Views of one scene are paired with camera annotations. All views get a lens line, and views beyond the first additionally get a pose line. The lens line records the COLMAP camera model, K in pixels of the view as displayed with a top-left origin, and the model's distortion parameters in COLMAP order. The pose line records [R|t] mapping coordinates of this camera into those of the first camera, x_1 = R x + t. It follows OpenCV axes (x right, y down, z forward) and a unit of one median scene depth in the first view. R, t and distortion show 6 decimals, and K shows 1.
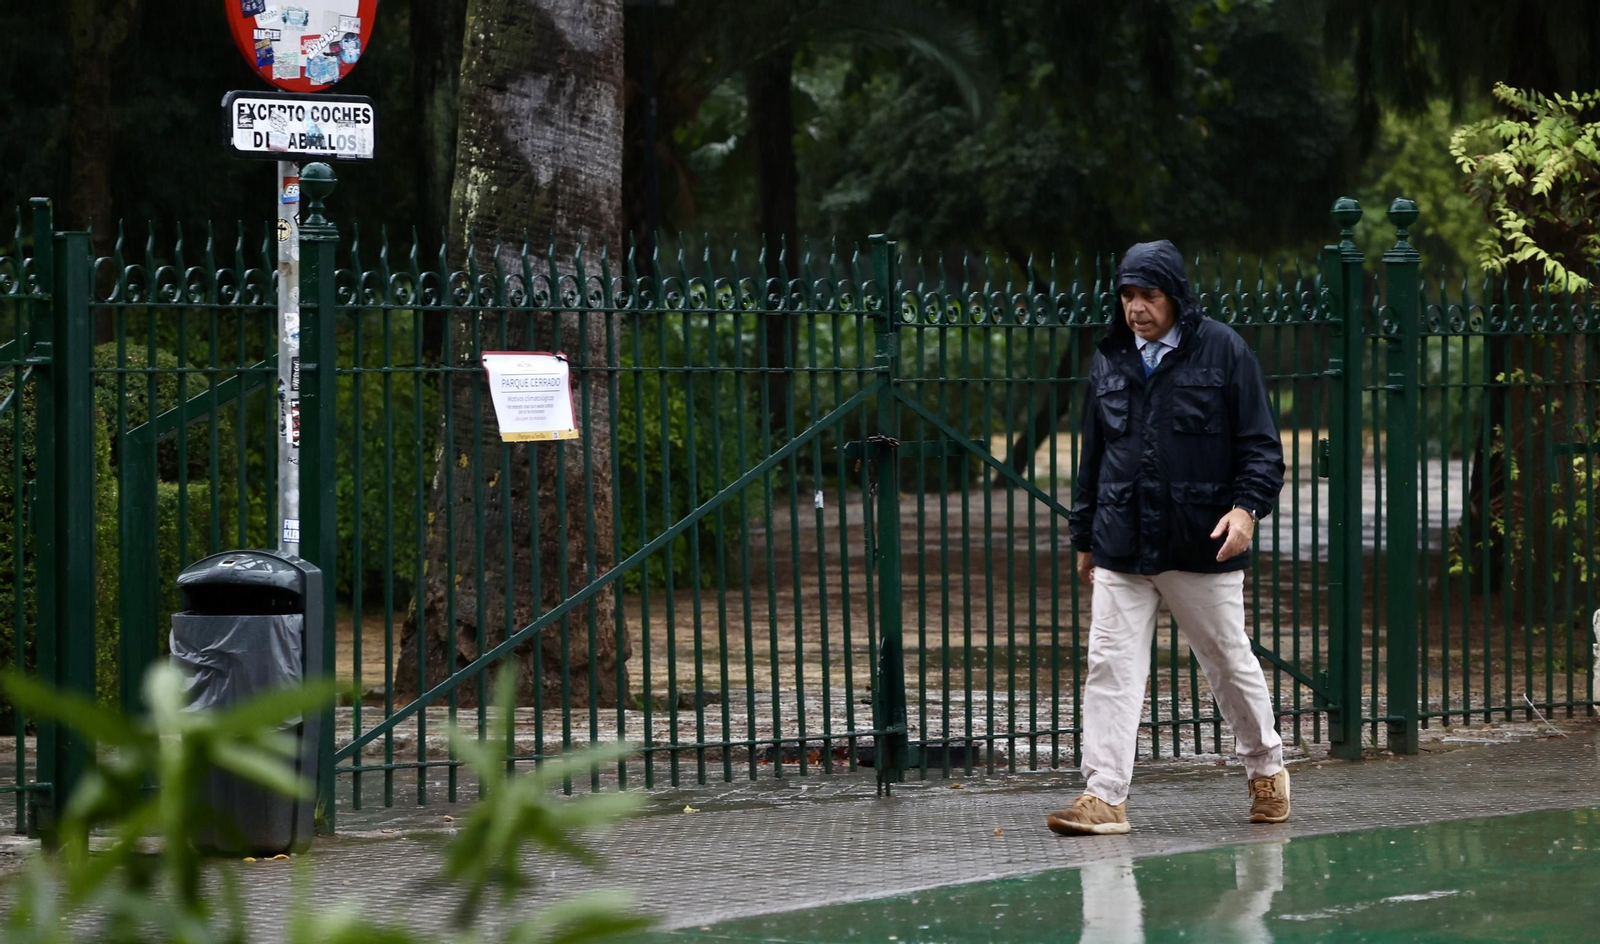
lens RADIAL K [[6421.7, 0, 797.8], [0, 6421.7, 468.6], [0, 0, 1]] dist [0.347929, 0.000000]
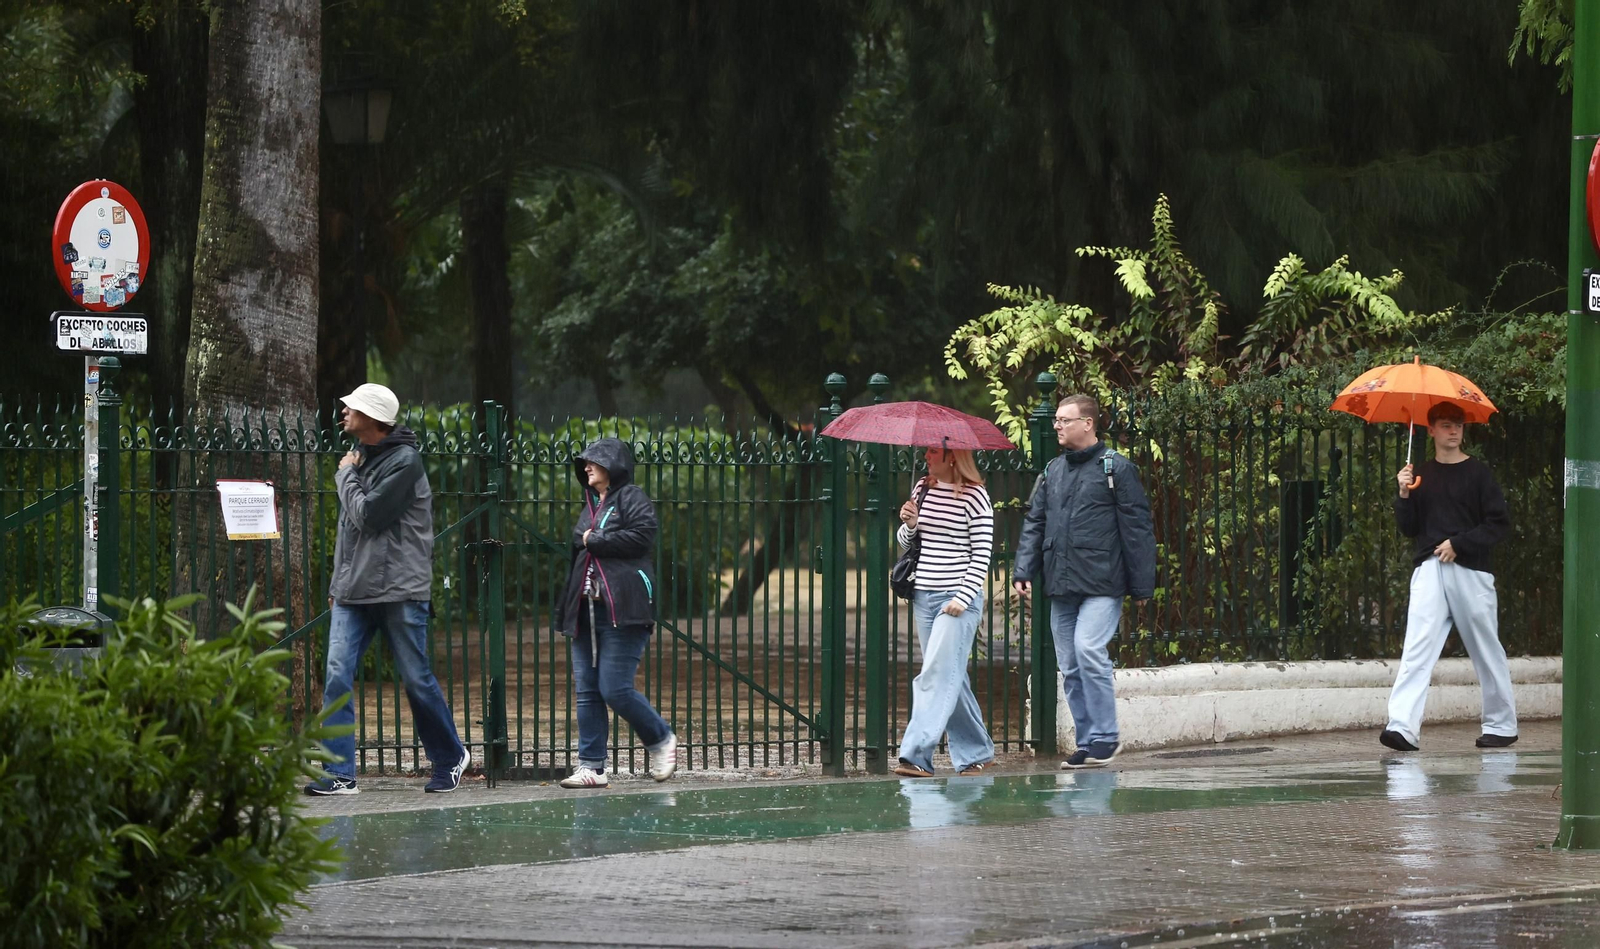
lens RADIAL K [[9459.3, 0, 803.3], [0, 9459.3, 487.9], [0, 0, 1]] dist [1.669763, 0.000000]
pose [[0.999790, 0.007735, 0.018993, 0.040142], [-0.007418, 0.999834, -0.016671, 0.017380], [-0.019119, 0.016527, 0.999681, -1.073570]]
